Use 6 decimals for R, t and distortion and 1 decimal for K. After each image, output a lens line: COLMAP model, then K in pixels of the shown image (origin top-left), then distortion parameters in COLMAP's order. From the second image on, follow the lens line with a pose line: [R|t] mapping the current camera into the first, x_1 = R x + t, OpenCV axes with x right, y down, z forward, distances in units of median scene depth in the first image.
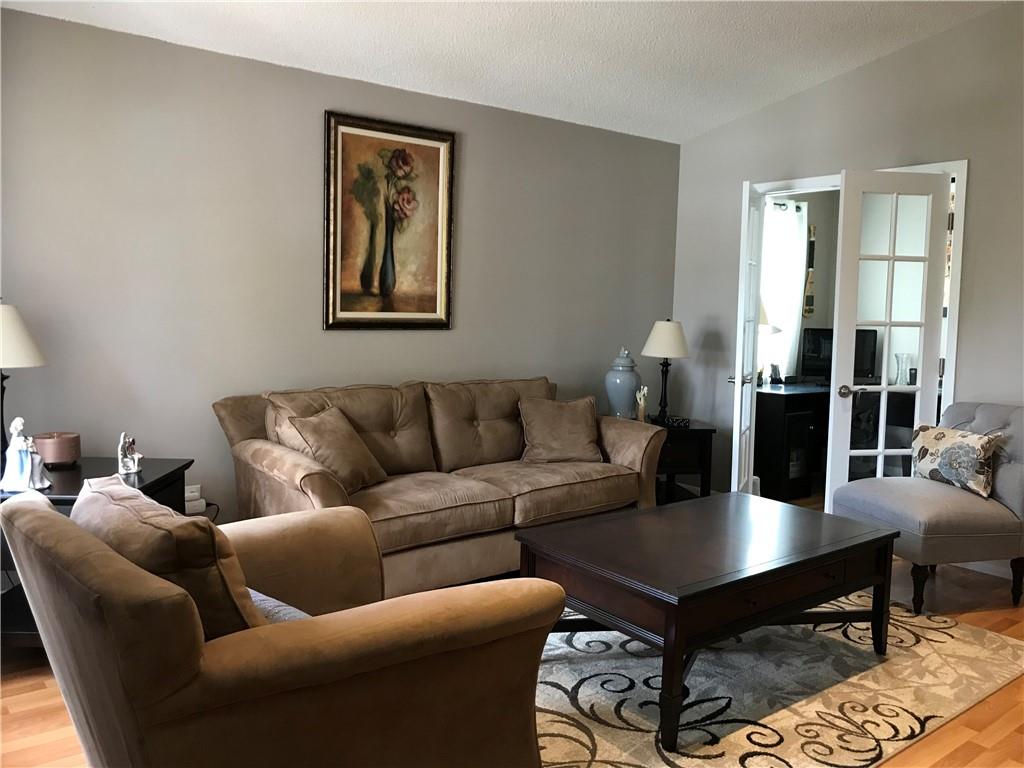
lens RADIAL K [[837.2, 0, 513.5], [0, 837.2, 371.5], [0, 0, 1]] dist [0.071644, -0.082078]
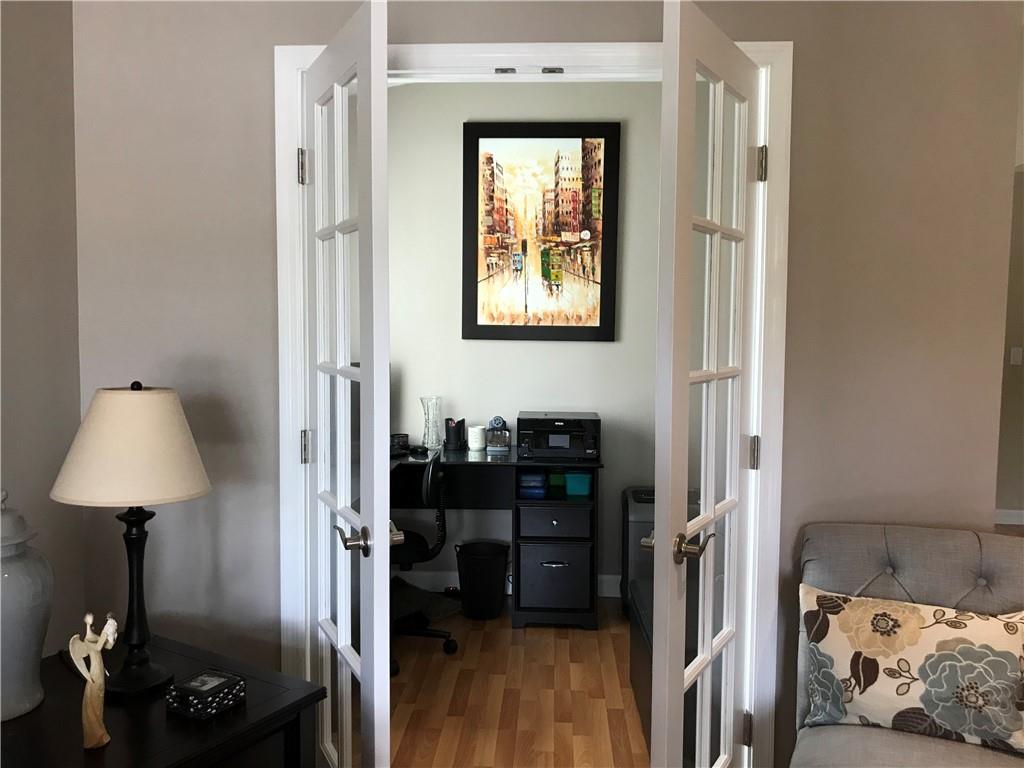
lens RADIAL K [[837.2, 0, 513.5], [0, 837.2, 371.5], [0, 0, 1]] dist [0.071644, -0.082078]
pose [[0.665522, -0.065328, 0.743514, 0.041582], [0.067922, 0.997330, 0.026833, -0.084102], [-0.743281, 0.032643, 0.668182, 0.838259]]
